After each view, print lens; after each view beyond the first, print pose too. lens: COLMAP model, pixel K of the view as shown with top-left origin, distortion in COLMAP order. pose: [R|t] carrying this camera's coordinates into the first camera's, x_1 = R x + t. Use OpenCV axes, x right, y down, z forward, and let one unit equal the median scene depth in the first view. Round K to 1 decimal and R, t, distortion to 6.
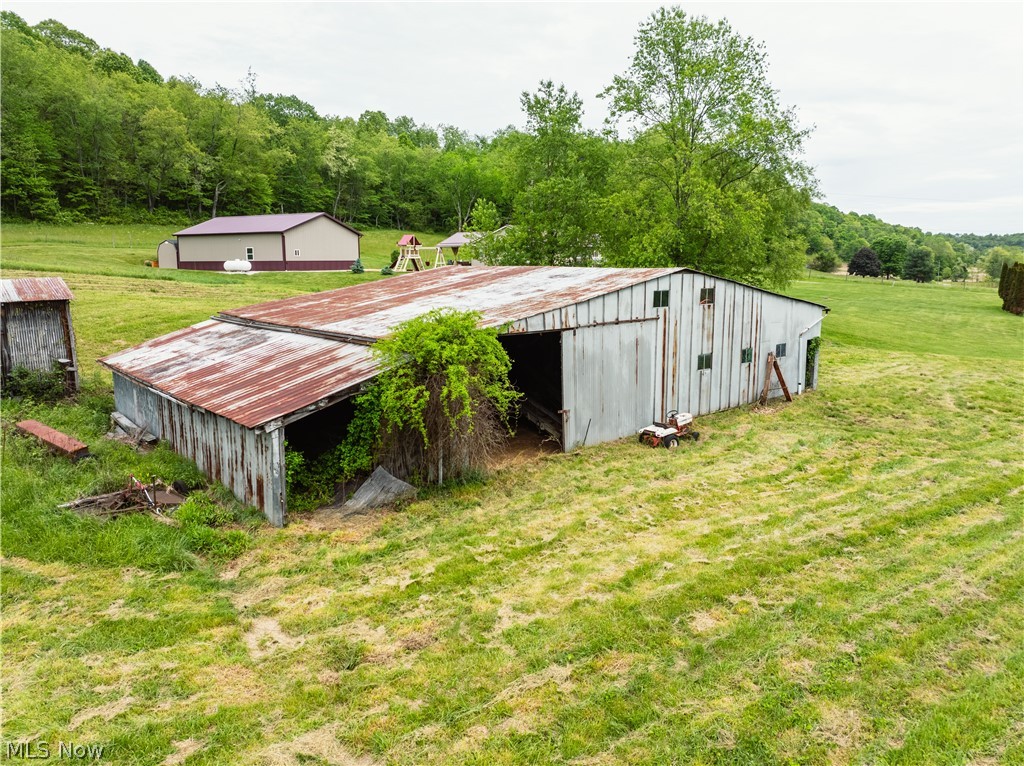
lens RADIAL K [[718.7, 0, 512.0], [0, 718.7, 383.0], [0, 0, 1]] dist [-0.027184, 0.003619]
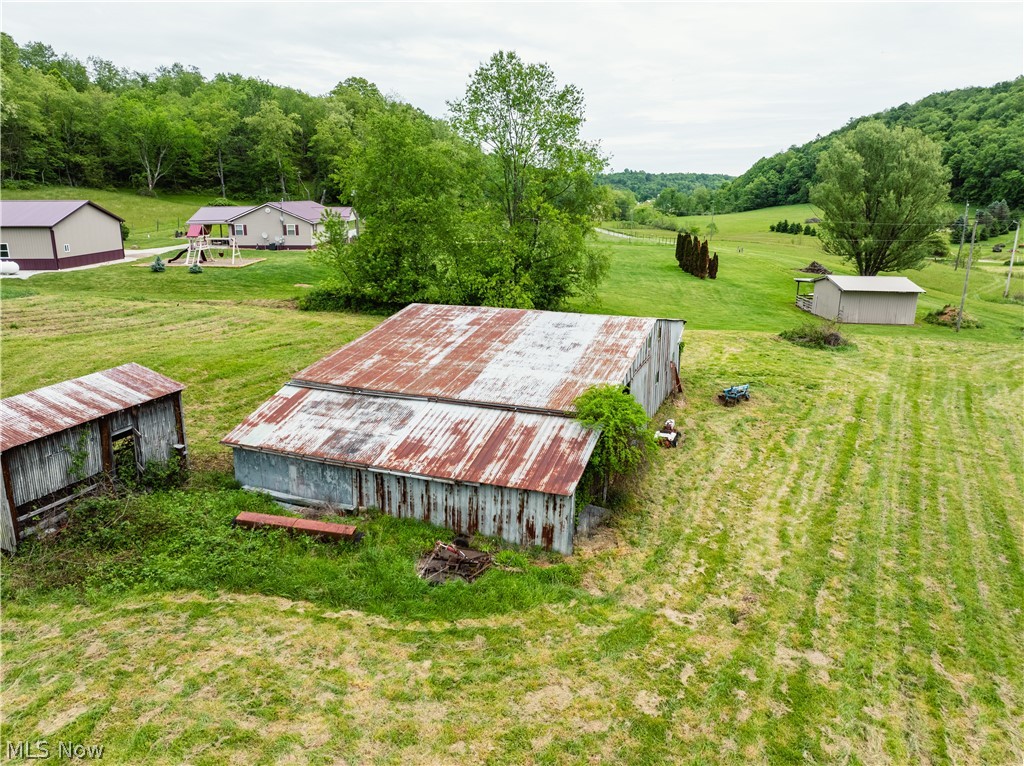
lens RADIAL K [[718.7, 0, 512.0], [0, 718.7, 383.0], [0, 0, 1]] dist [-0.027184, 0.003619]
pose [[0.885097, -0.113858, 0.451264, -0.644006], [0.072882, 0.991559, 0.107230, -0.196325], [-0.459664, -0.062020, 0.885924, -0.151591]]
